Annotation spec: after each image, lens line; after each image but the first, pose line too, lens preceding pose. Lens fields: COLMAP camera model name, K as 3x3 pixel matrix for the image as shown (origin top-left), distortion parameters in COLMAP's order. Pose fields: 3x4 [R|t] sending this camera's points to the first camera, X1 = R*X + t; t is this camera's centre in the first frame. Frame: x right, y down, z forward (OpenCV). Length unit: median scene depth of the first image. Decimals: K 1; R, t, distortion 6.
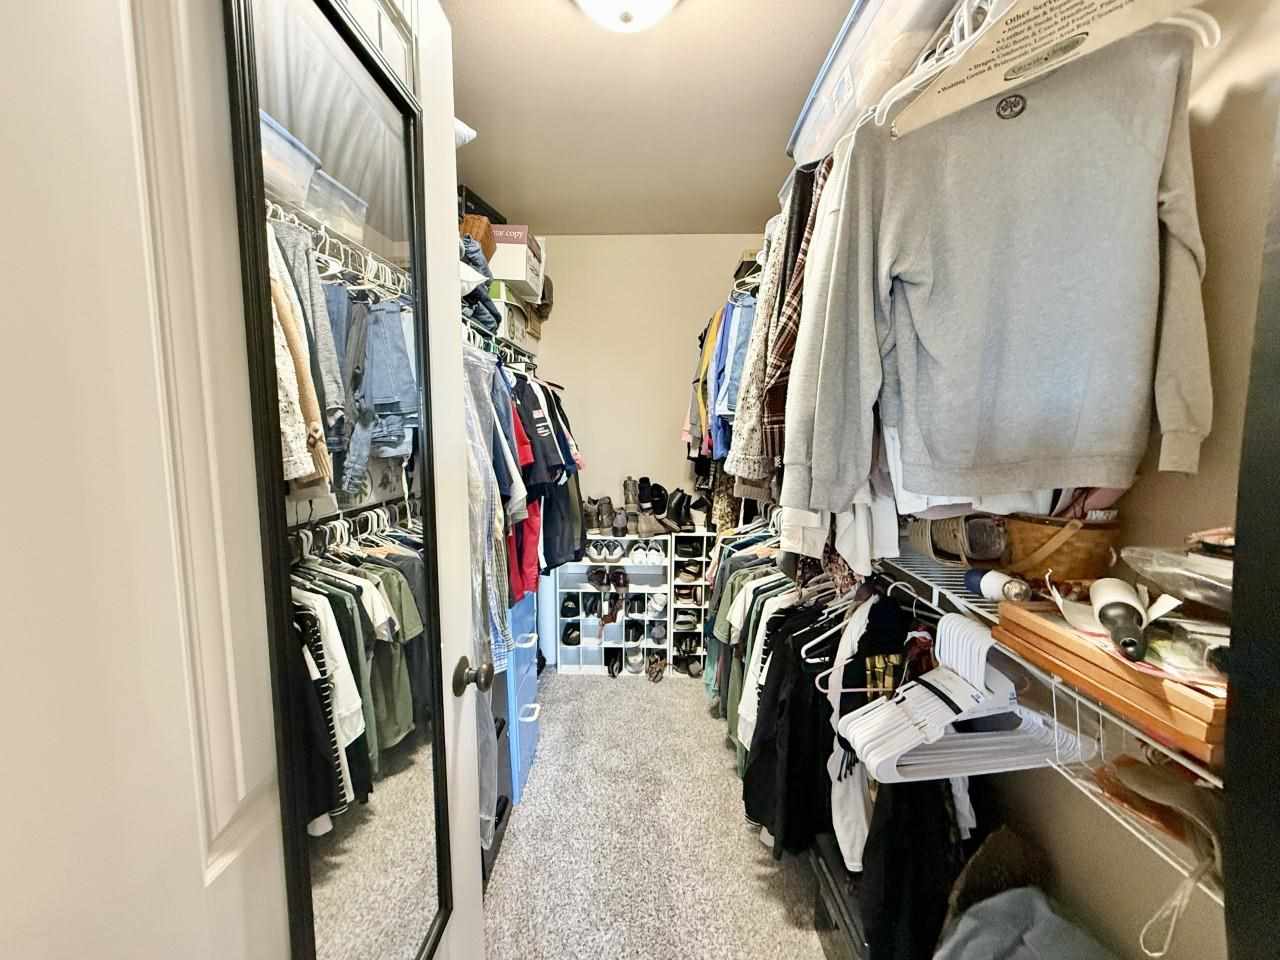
lens RADIAL K [[512.3, 0, 637.6], [0, 512.3, 481.7], [0, 0, 1]] dist [0.001920, 0.001737]
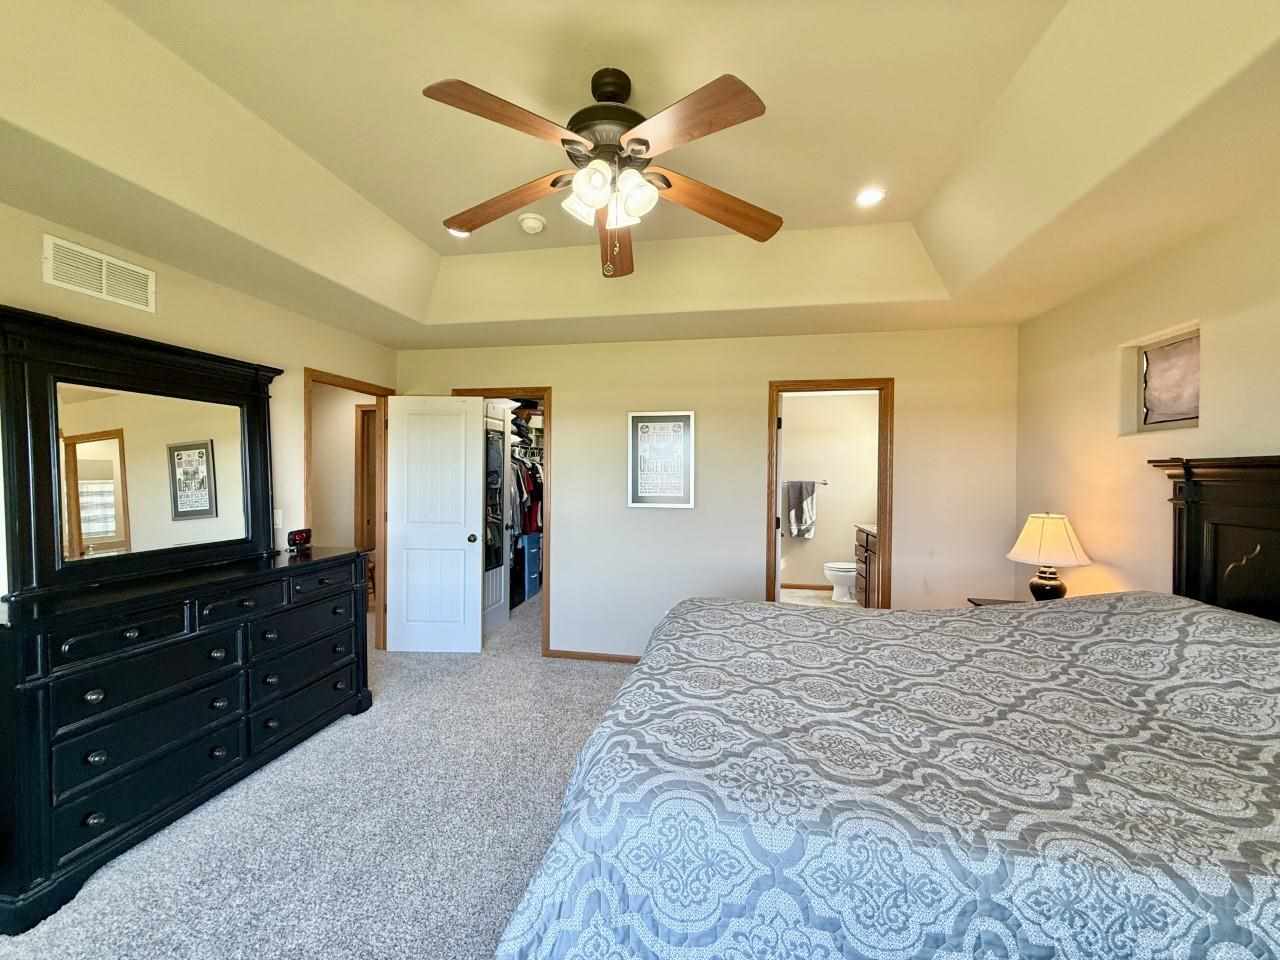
lens RADIAL K [[512.3, 0, 641.4], [0, 512.3, 483.4], [0, 0, 1]] dist [0.001920, 0.001737]
pose [[0.988315, 0.010041, -0.152094, 0.945396], [-0.021791, 0.996886, -0.075783, 0.151932], [0.150859, 0.078212, 0.985456, -2.095219]]
